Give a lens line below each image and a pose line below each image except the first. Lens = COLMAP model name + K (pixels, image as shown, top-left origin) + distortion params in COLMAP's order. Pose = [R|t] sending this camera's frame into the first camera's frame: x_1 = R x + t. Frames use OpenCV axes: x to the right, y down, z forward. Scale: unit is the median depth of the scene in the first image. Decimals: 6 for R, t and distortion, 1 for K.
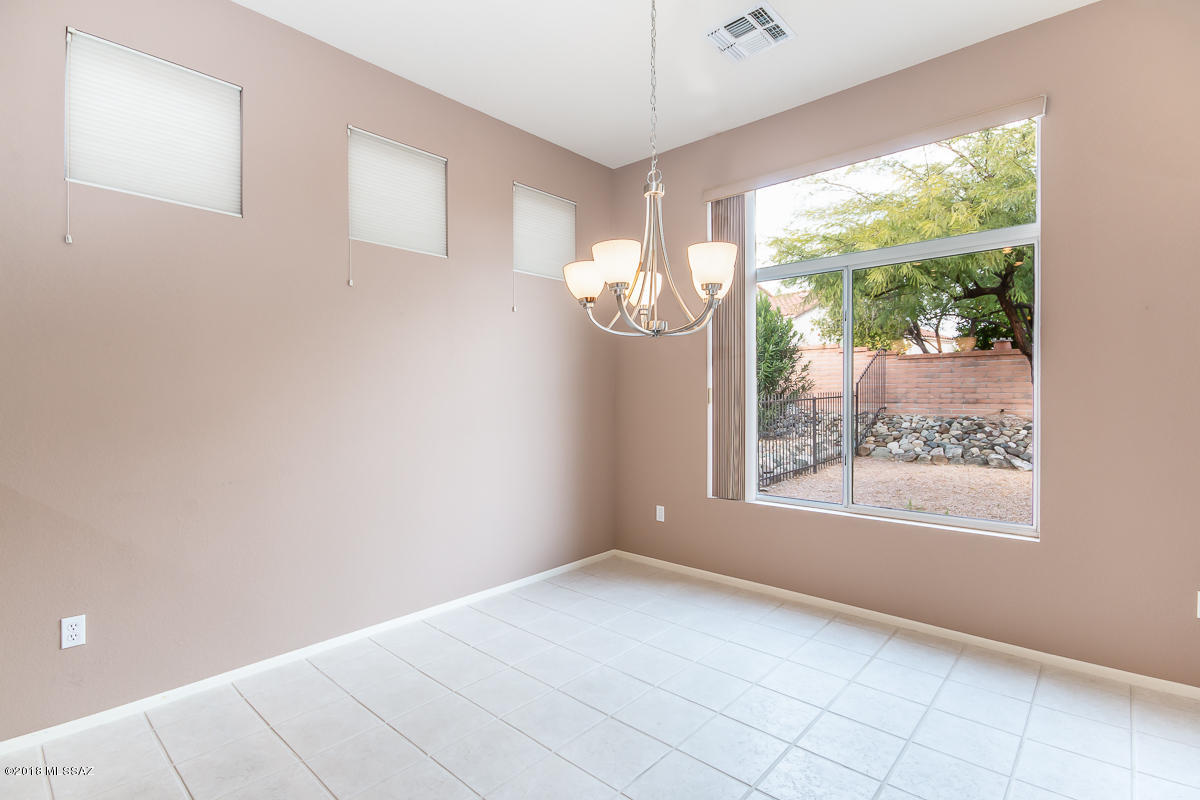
lens RADIAL K [[560.2, 0, 589.6], [0, 560.2, 403.6], [0, 0, 1]] dist [-0.003036, -0.000040]
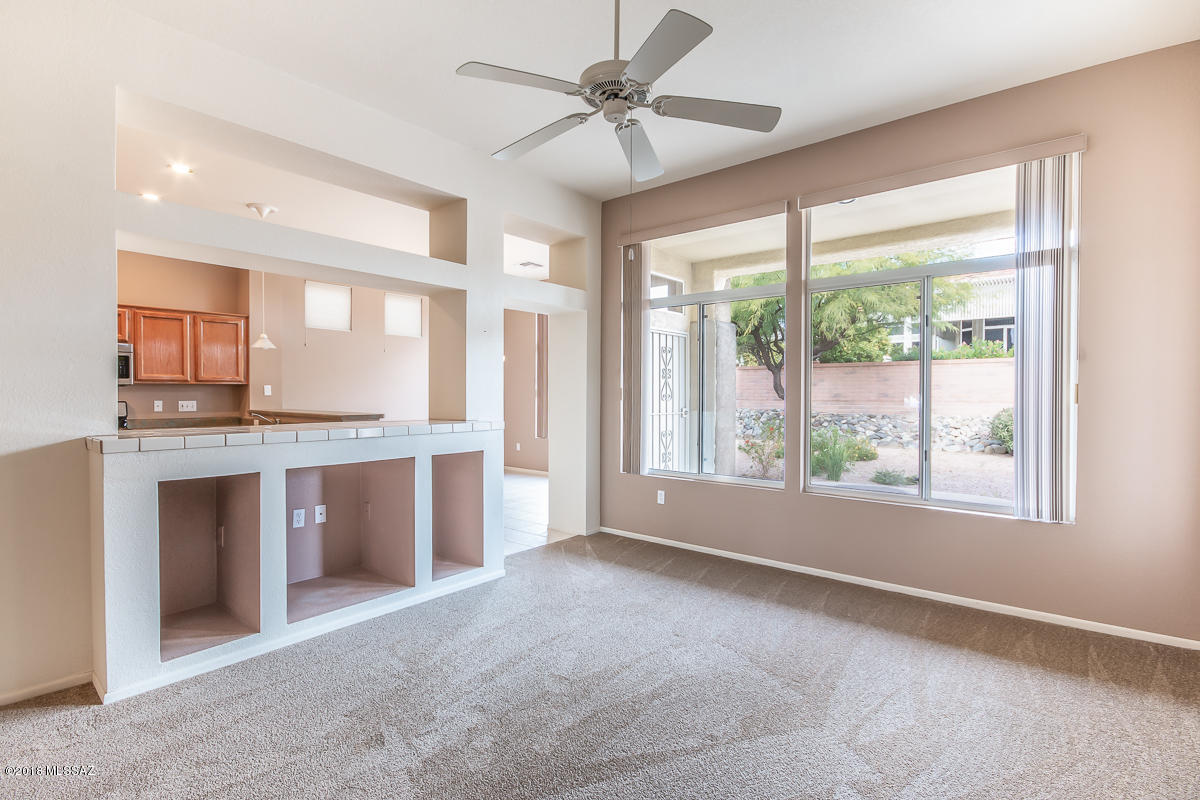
lens RADIAL K [[560.2, 0, 600.8], [0, 560.2, 400.5], [0, 0, 1]] dist [-0.003036, -0.000040]
pose [[0.996856, 0.005863, 0.079012, 0.101666], [-0.005680, 0.999981, -0.002538, 0.006452], [-0.079025, 0.002081, 0.996870, -0.455840]]
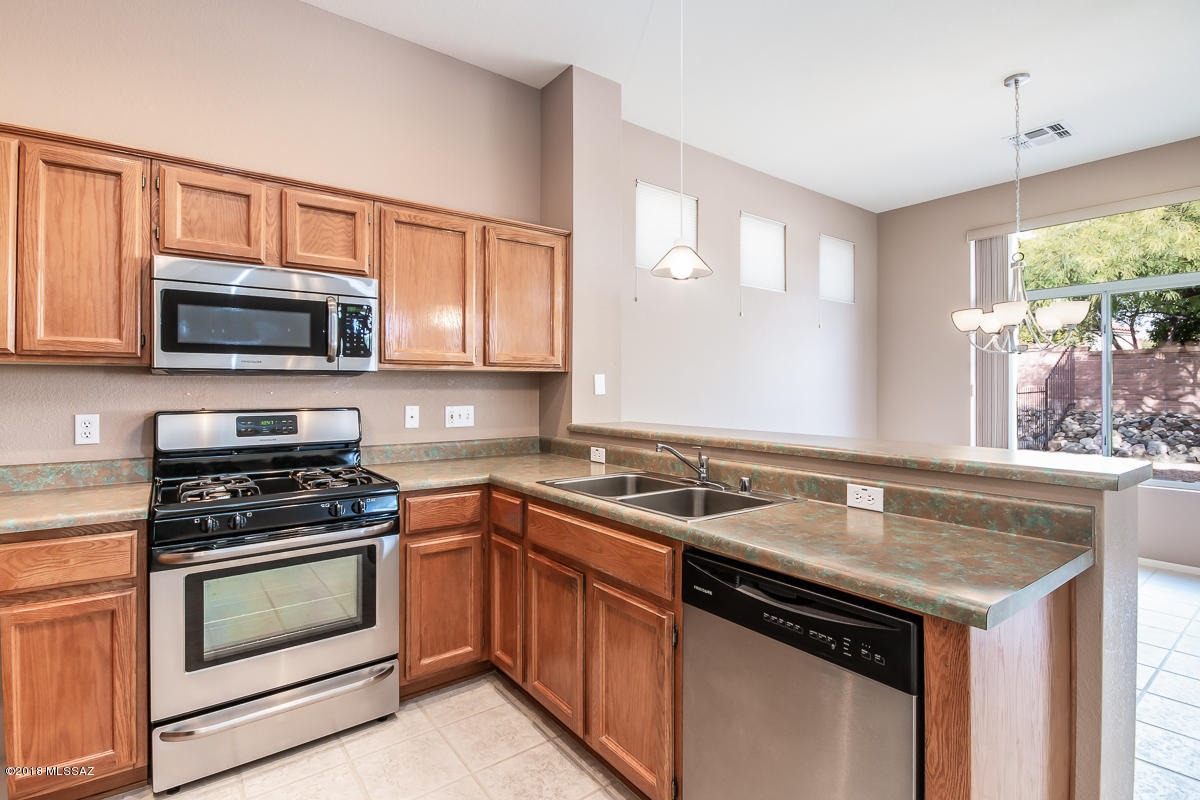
lens RADIAL K [[560.2, 0, 606.0], [0, 560.2, 391.0], [0, 0, 1]] dist [-0.003036, -0.000040]
pose [[0.984967, 0.003128, -0.172716, -0.136563], [-0.005764, 0.999874, -0.014762, 0.003934], [0.172649, 0.015535, 0.984861, -0.142382]]
